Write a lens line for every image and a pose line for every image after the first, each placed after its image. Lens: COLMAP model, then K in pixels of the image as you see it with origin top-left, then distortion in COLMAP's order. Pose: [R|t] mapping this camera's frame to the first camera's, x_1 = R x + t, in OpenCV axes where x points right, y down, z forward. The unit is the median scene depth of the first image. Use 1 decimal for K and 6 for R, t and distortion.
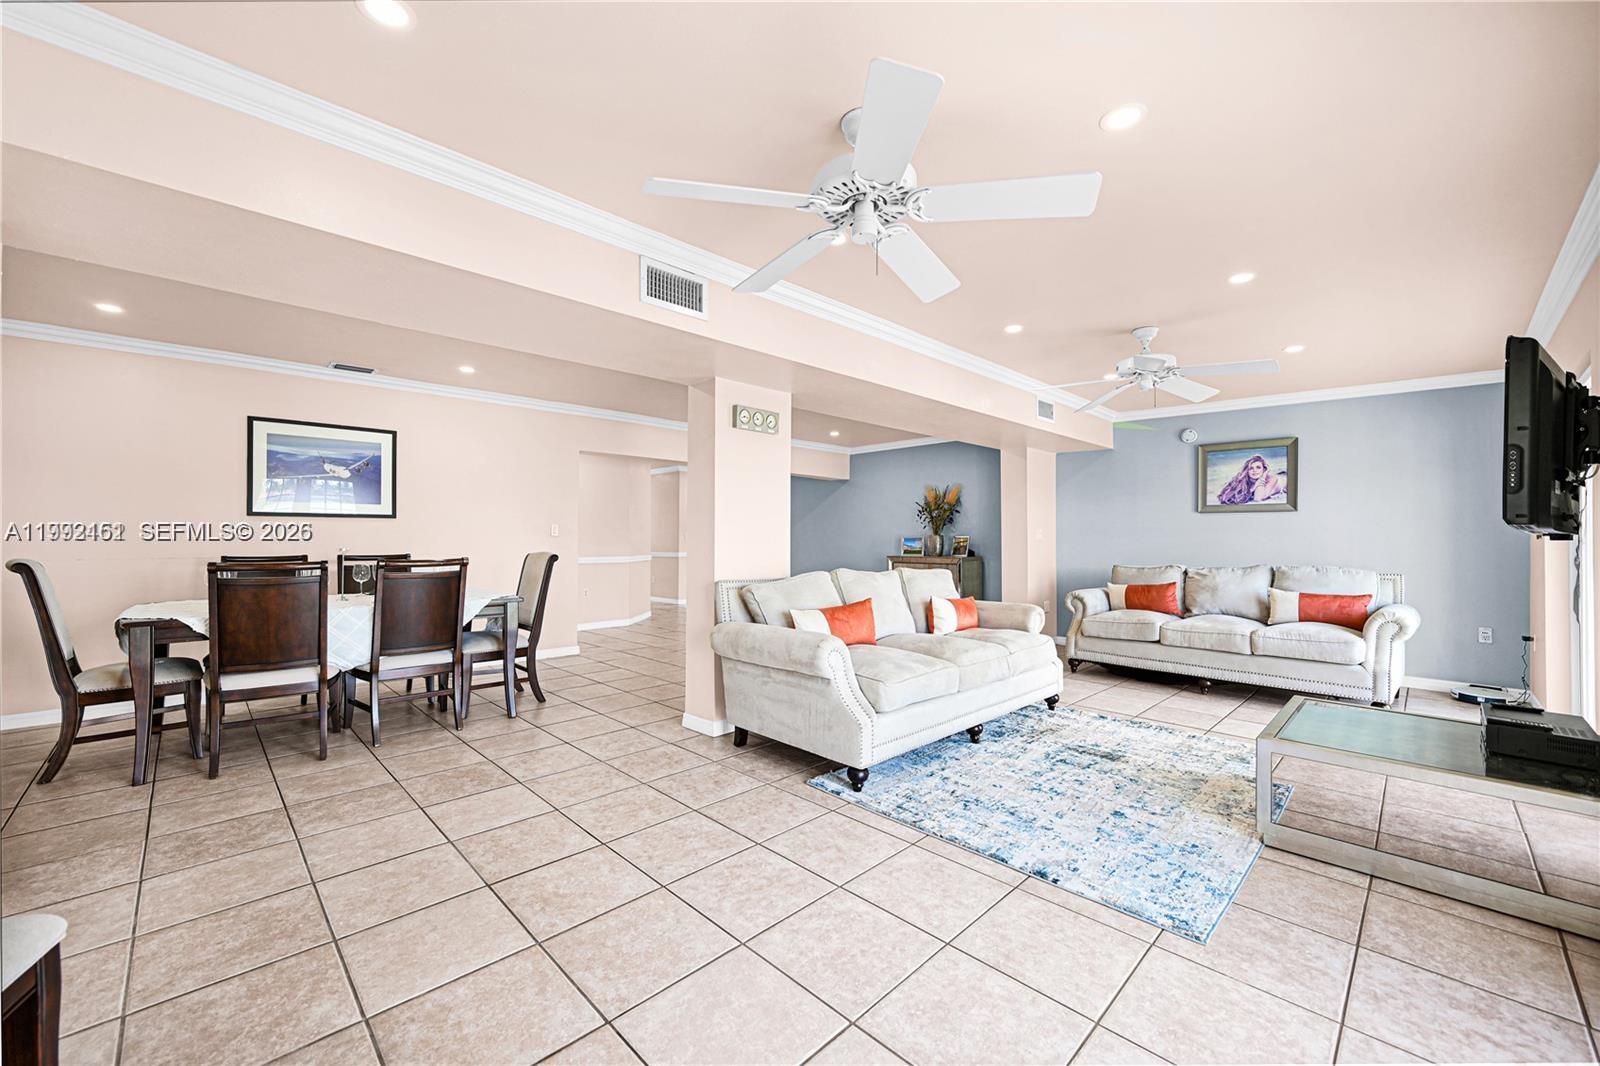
lens RADIAL K [[621.2, 0, 800.0], [0, 621.2, 533.0], [0, 0, 1]] dist [0.001658, 0.000110]
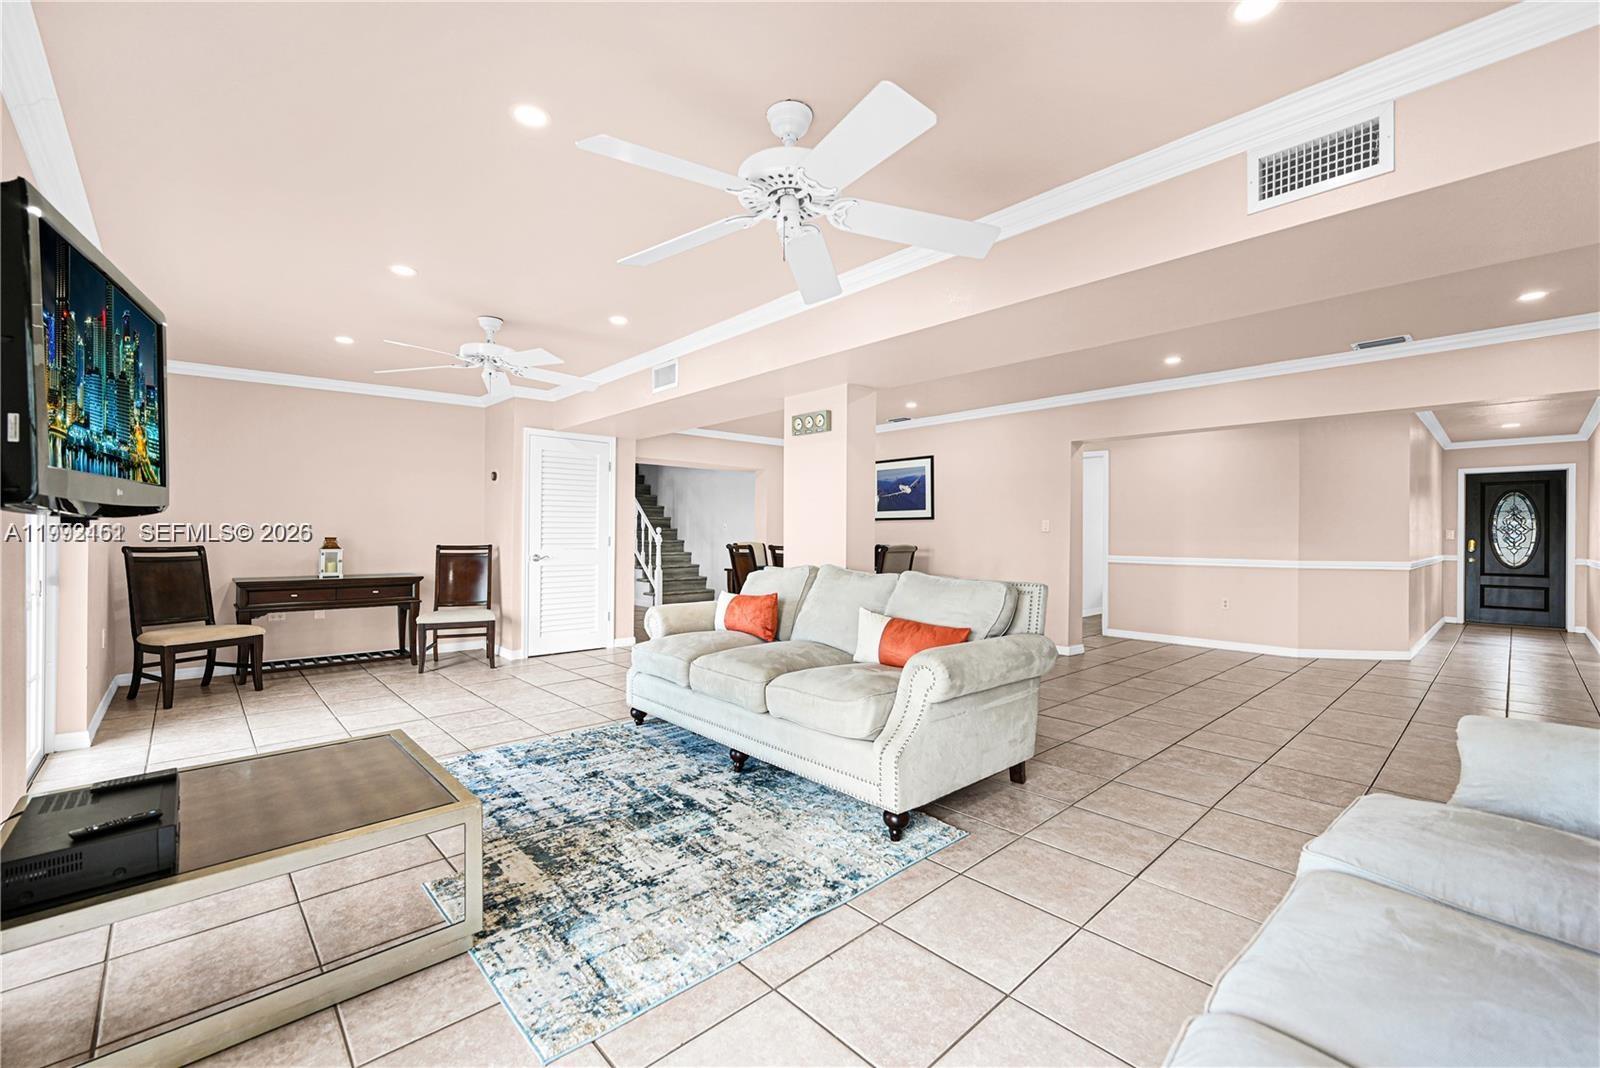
lens RADIAL K [[637.8, 0, 804.2], [0, 637.8, 535.1], [0, 0, 1]] dist [-0.000352, -0.000039]
pose [[0.004086, 0.001162, -0.999991, 0.769329], [0.002188, 0.999997, 0.001171, 0.009091], [0.999989, -0.002192, 0.004083, 0.721533]]
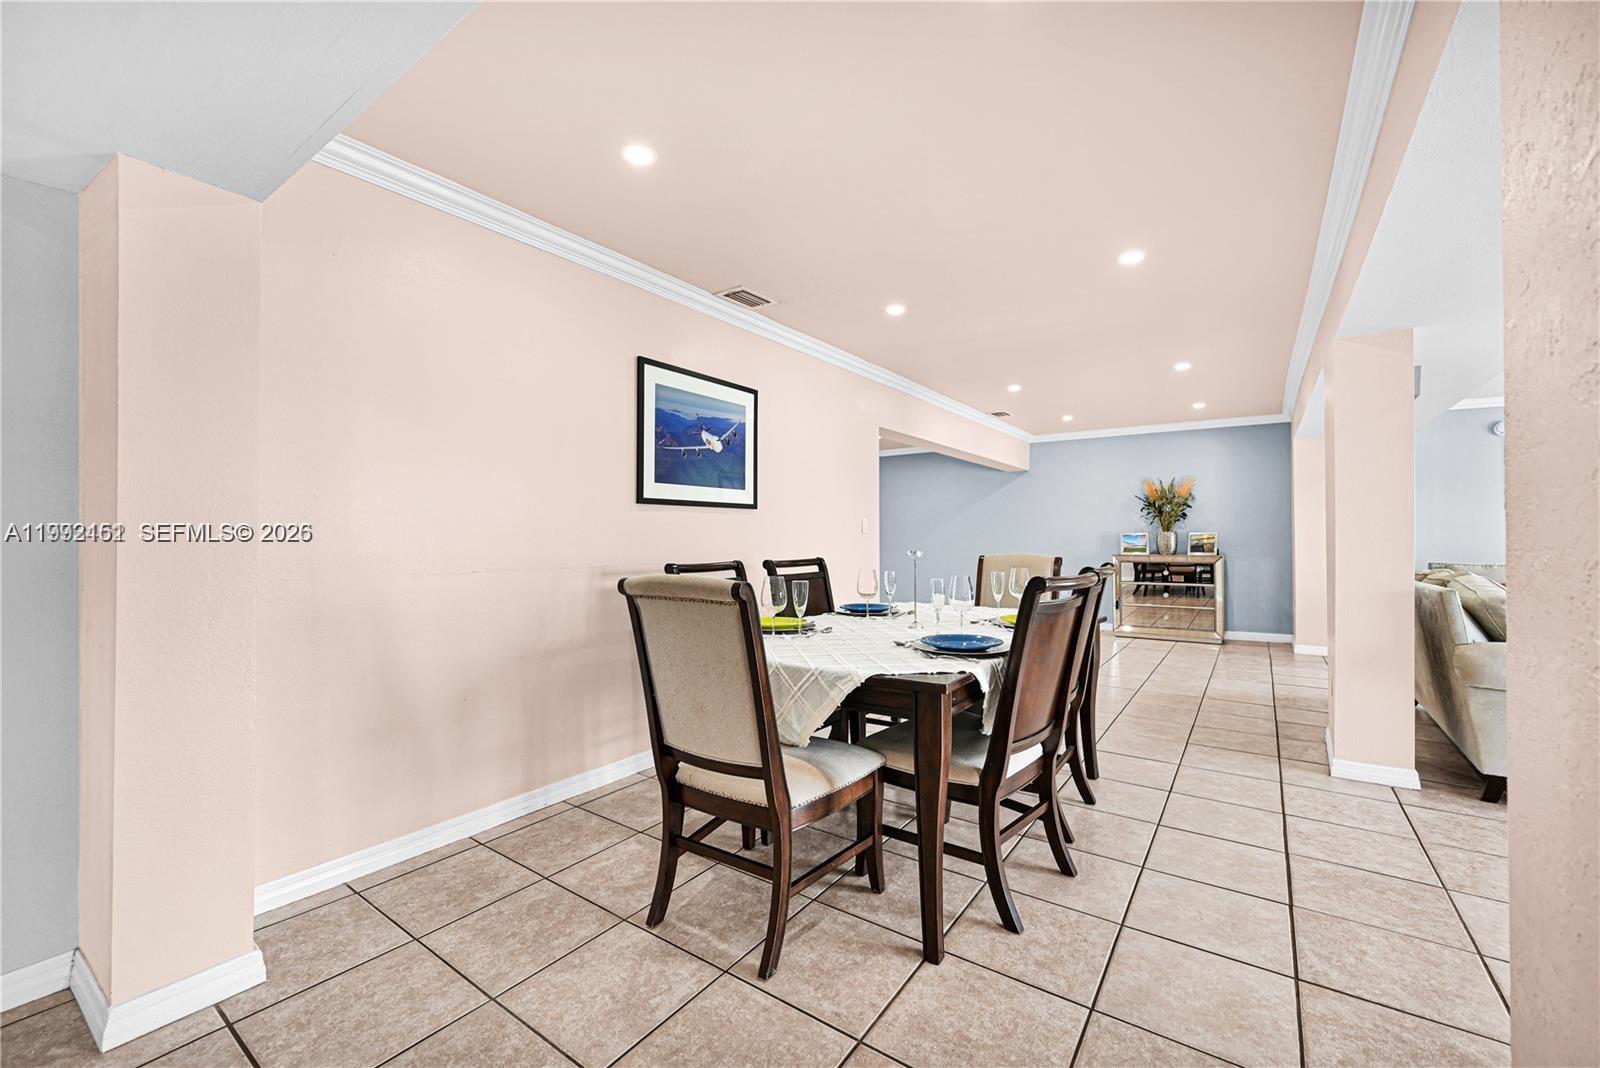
lens RADIAL K [[637.8, 0, 804.2], [0, 637.8, 535.1], [0, 0, 1]] dist [-0.000352, -0.000039]
pose [[0.984710, -0.000853, 0.174200, -0.739836], [-0.000747, 0.999958, 0.009114, 0.000583], [-0.174200, -0.009105, 0.984668, 0.247870]]
